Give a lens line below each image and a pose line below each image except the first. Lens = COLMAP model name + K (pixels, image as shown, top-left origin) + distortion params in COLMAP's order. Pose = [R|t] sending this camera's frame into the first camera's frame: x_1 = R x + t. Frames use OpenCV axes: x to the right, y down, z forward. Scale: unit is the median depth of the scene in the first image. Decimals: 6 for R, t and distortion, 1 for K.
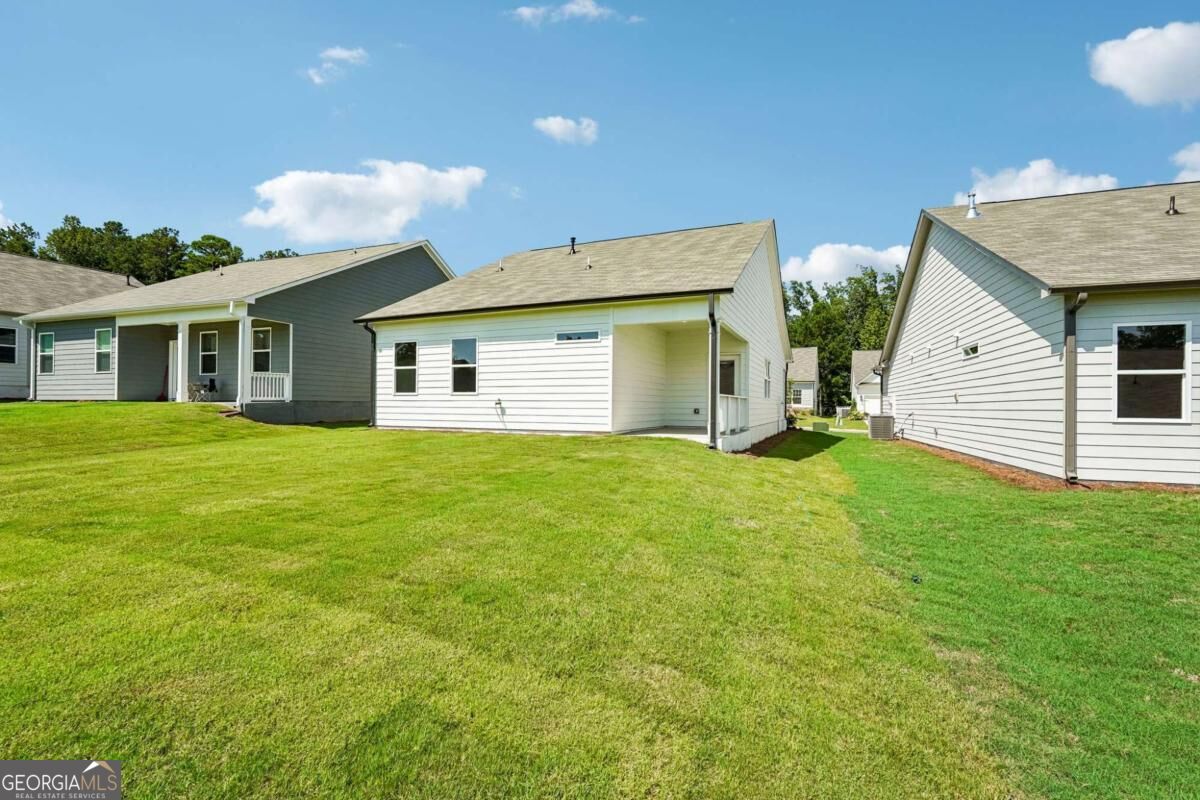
lens RADIAL K [[537.2, 0, 598.2], [0, 537.2, 403.7], [0, 0, 1]] dist [-0.018314, 0.014589]
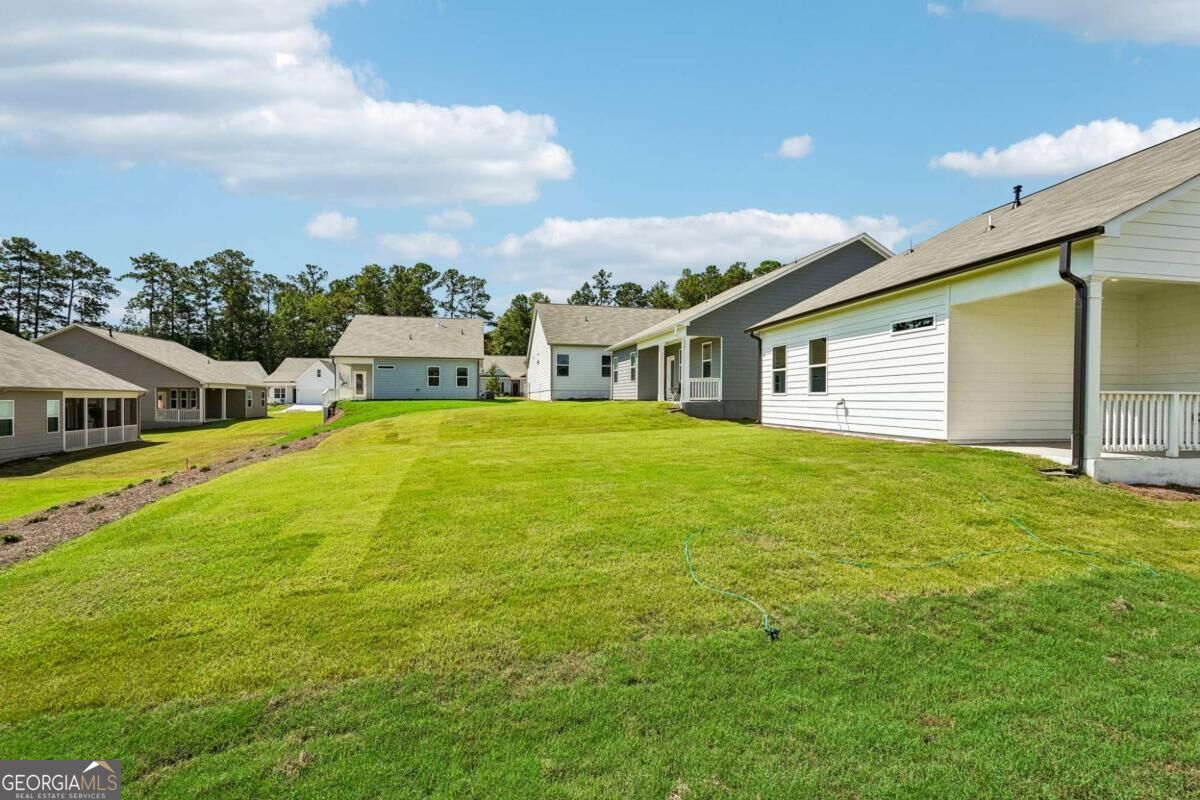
lens RADIAL K [[537.2, 0, 598.2], [0, 537.2, 403.7], [0, 0, 1]] dist [-0.018314, 0.014589]
pose [[0.548858, 0.003797, -0.835907, 0.341686], [0.001654, 0.999983, 0.005628, -0.005848], [0.835914, -0.004471, 0.548842, 0.107522]]
